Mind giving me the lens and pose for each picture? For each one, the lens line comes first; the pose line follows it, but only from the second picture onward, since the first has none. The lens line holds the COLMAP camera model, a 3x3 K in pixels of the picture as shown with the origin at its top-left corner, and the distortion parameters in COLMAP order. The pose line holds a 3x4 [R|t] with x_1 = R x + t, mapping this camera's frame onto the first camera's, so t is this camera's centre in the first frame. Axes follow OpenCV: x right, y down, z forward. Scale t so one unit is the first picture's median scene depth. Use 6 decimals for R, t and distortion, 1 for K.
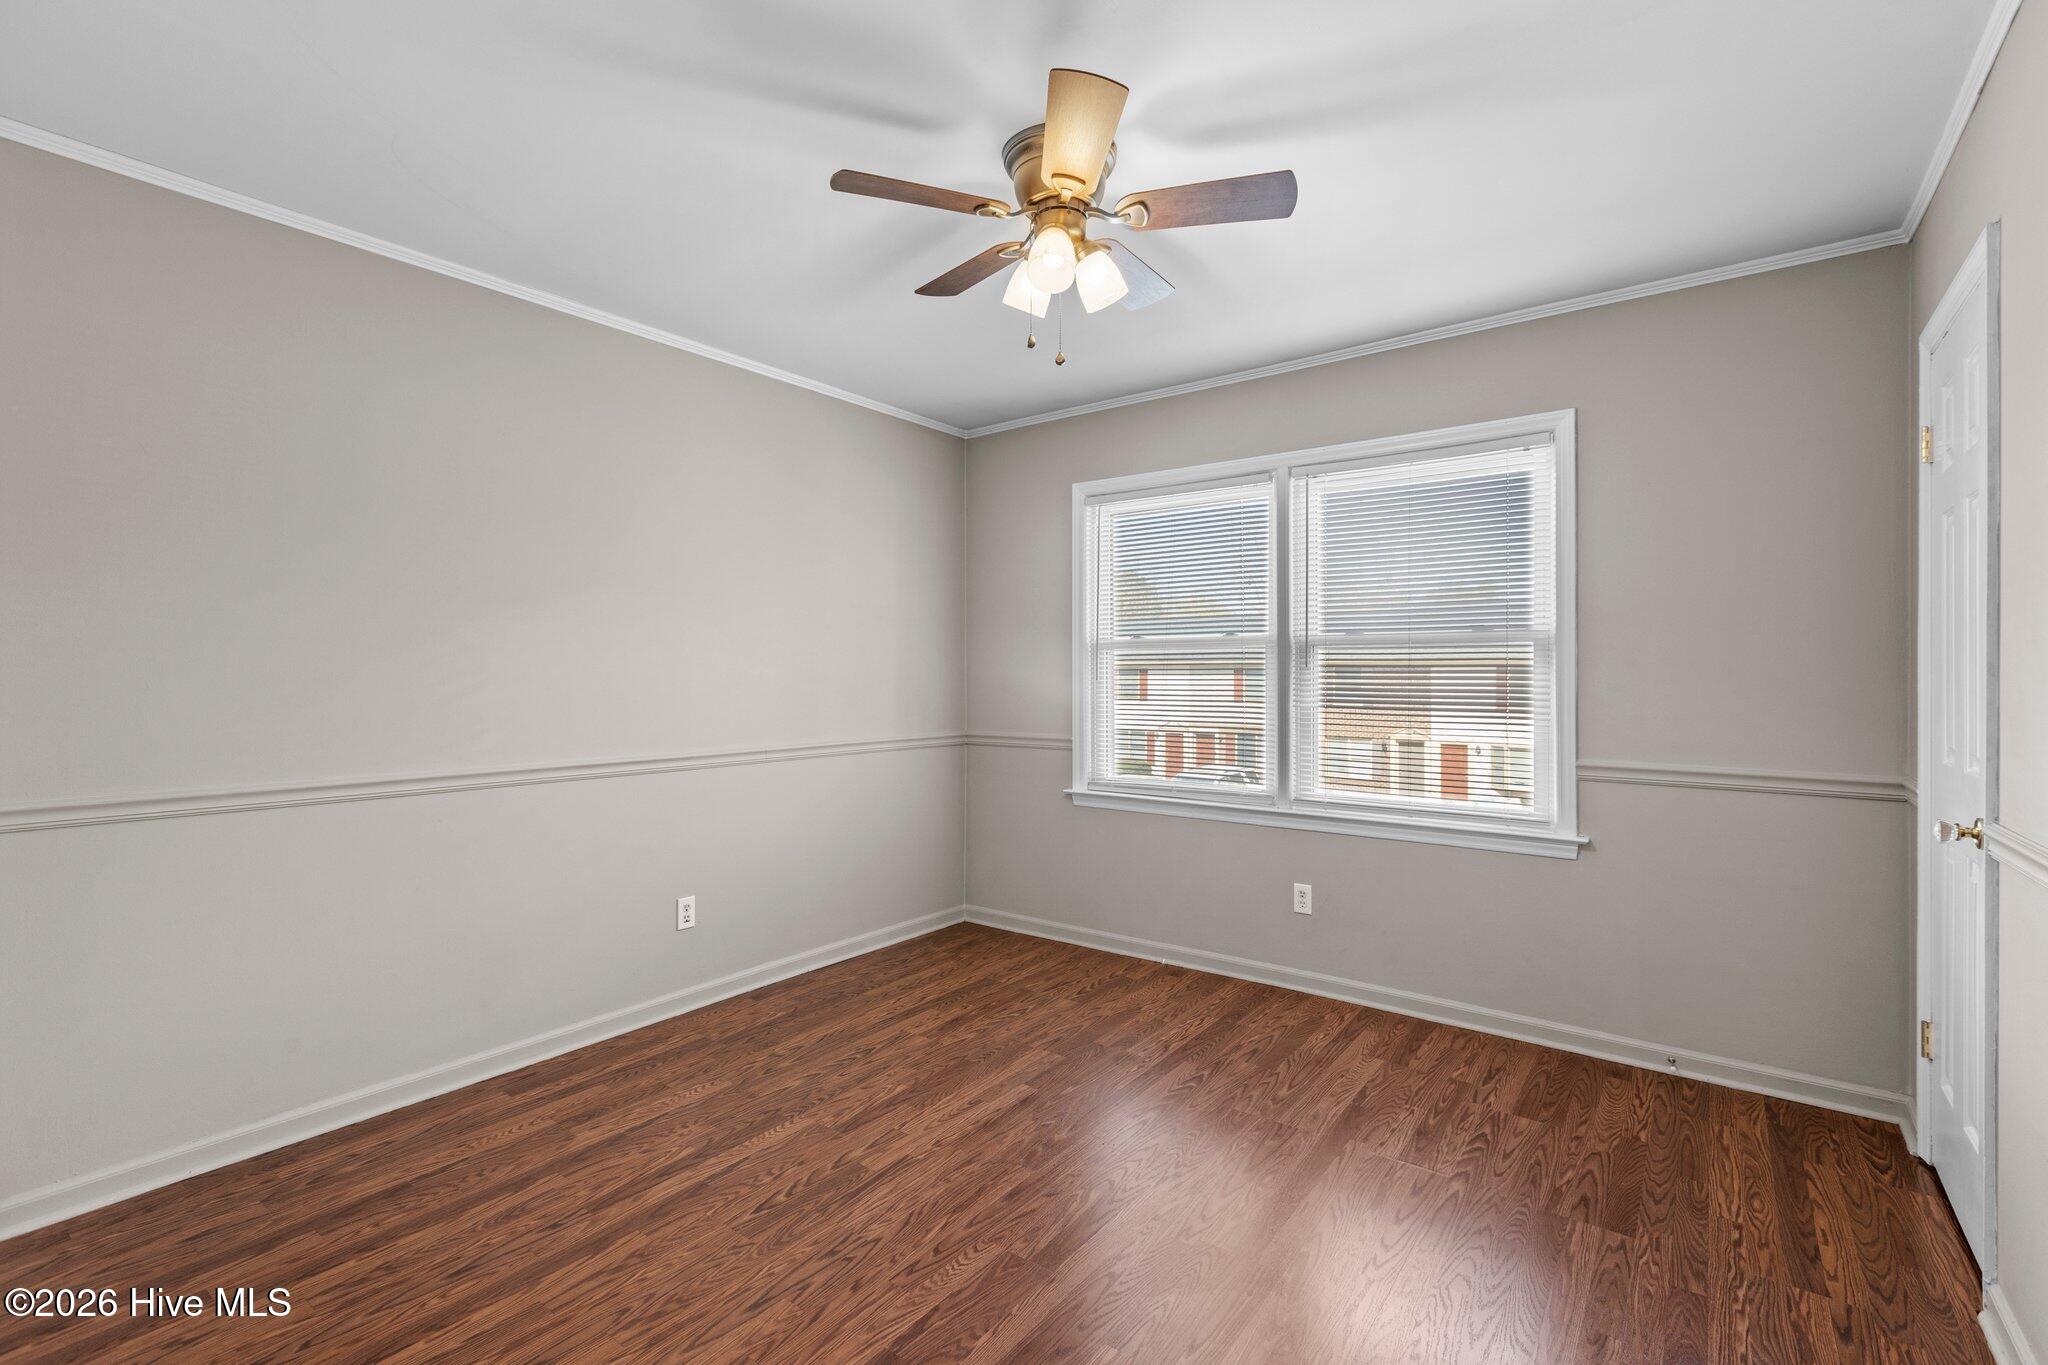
lens RADIAL K [[916.9, 0, 1015.6], [0, 916.9, 688.1], [0, 0, 1]] dist [-0.001443, -0.000929]
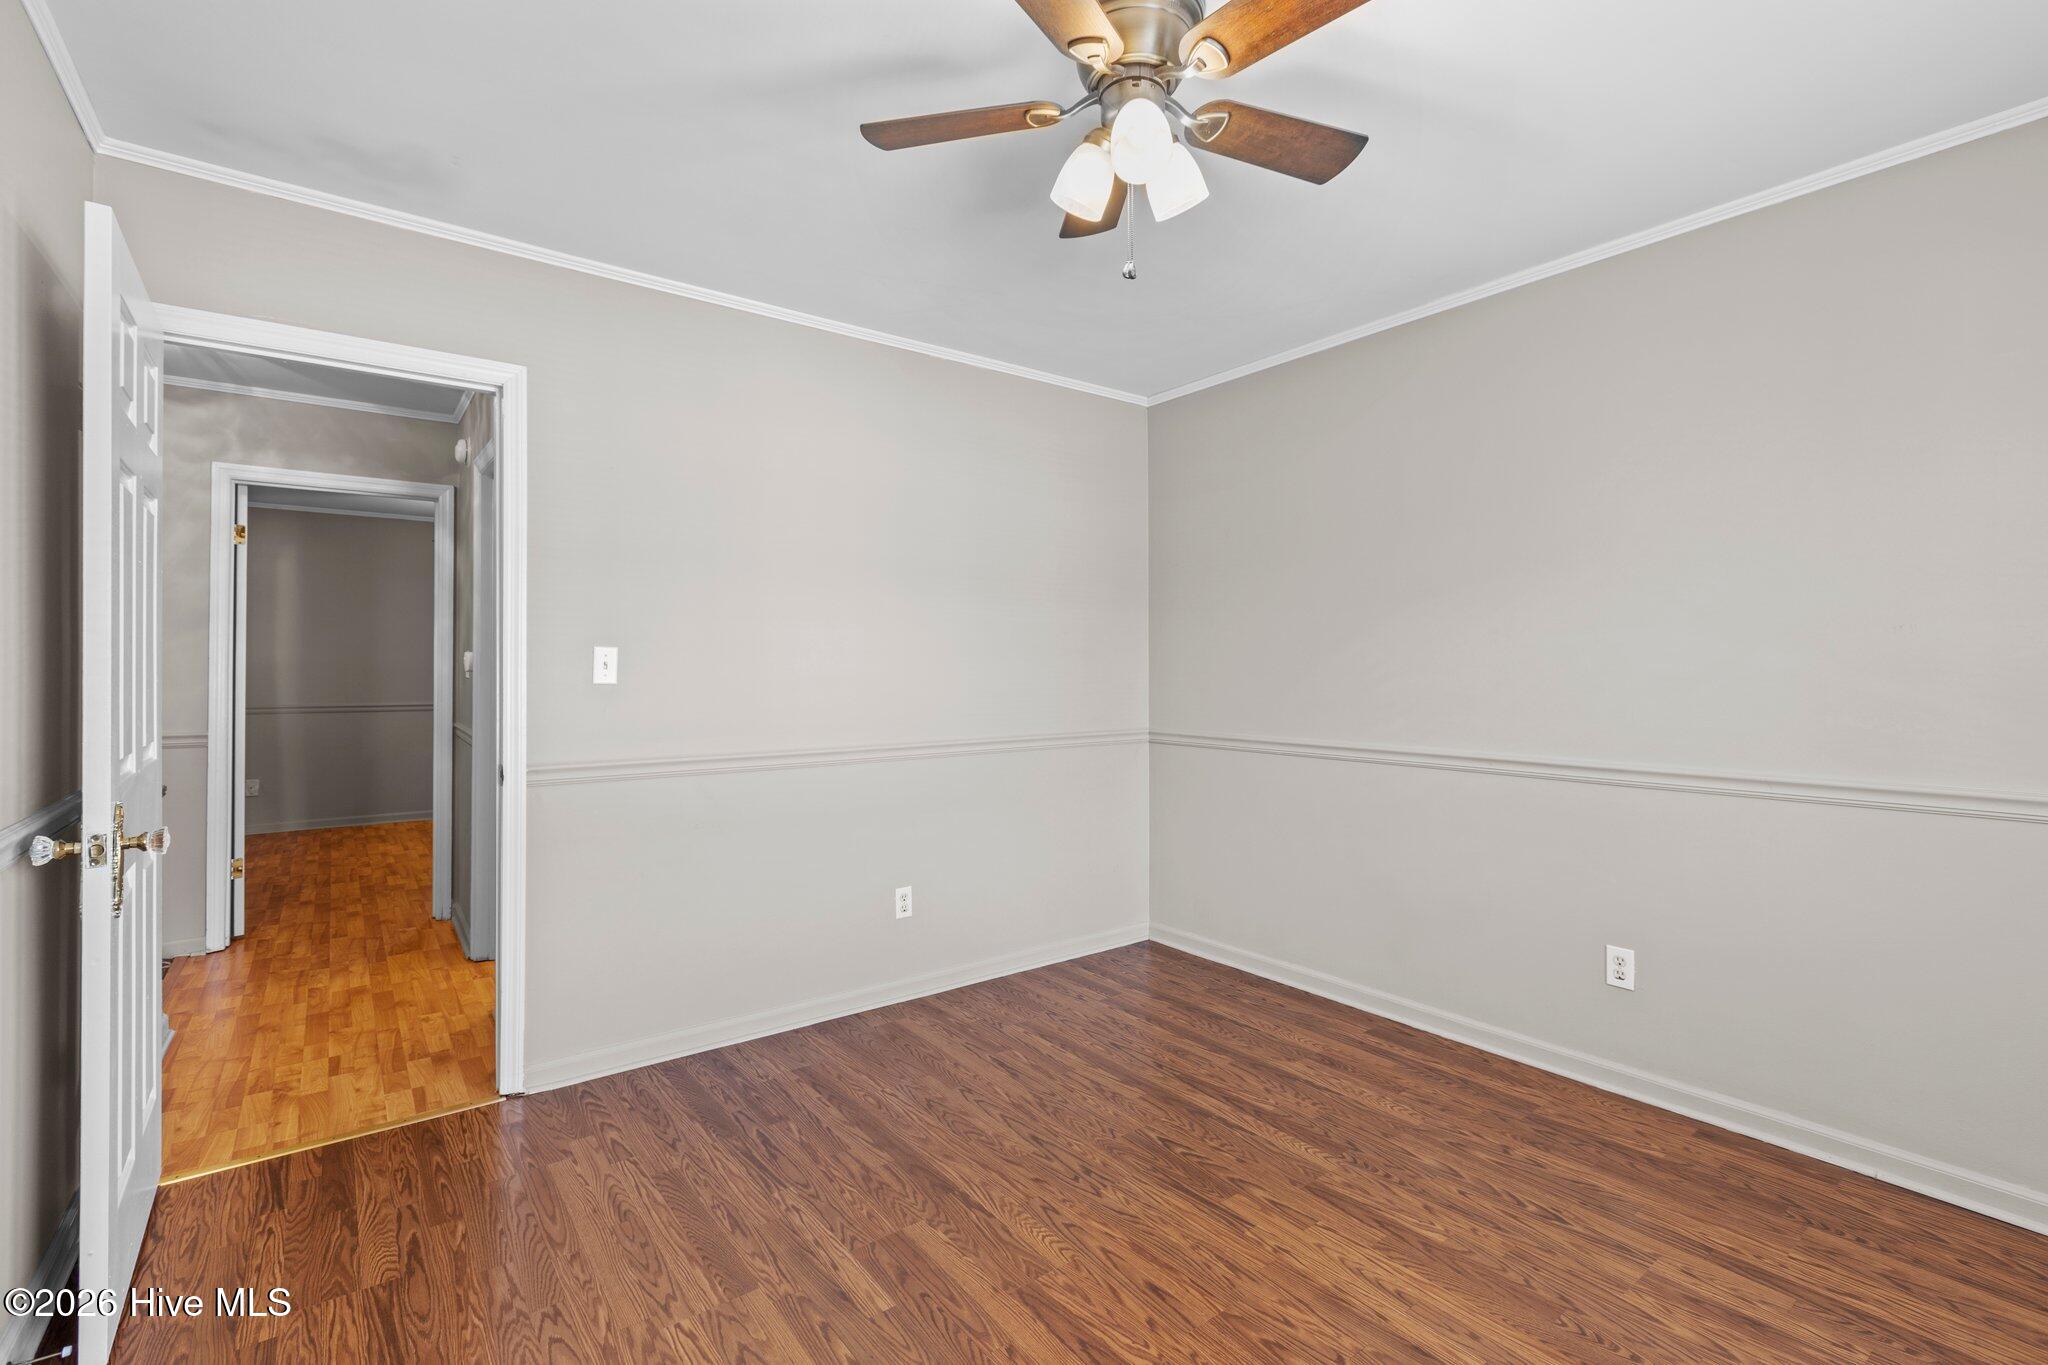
lens RADIAL K [[916.9, 0, 1015.9], [0, 916.9, 663.9], [0, 0, 1]] dist [-0.001443, -0.000929]
pose [[-0.274573, -0.000721, -0.961566, 0.690497], [-0.014112, 0.999895, 0.003280, -0.014039], [0.961463, 0.014470, -0.274554, 0.911328]]
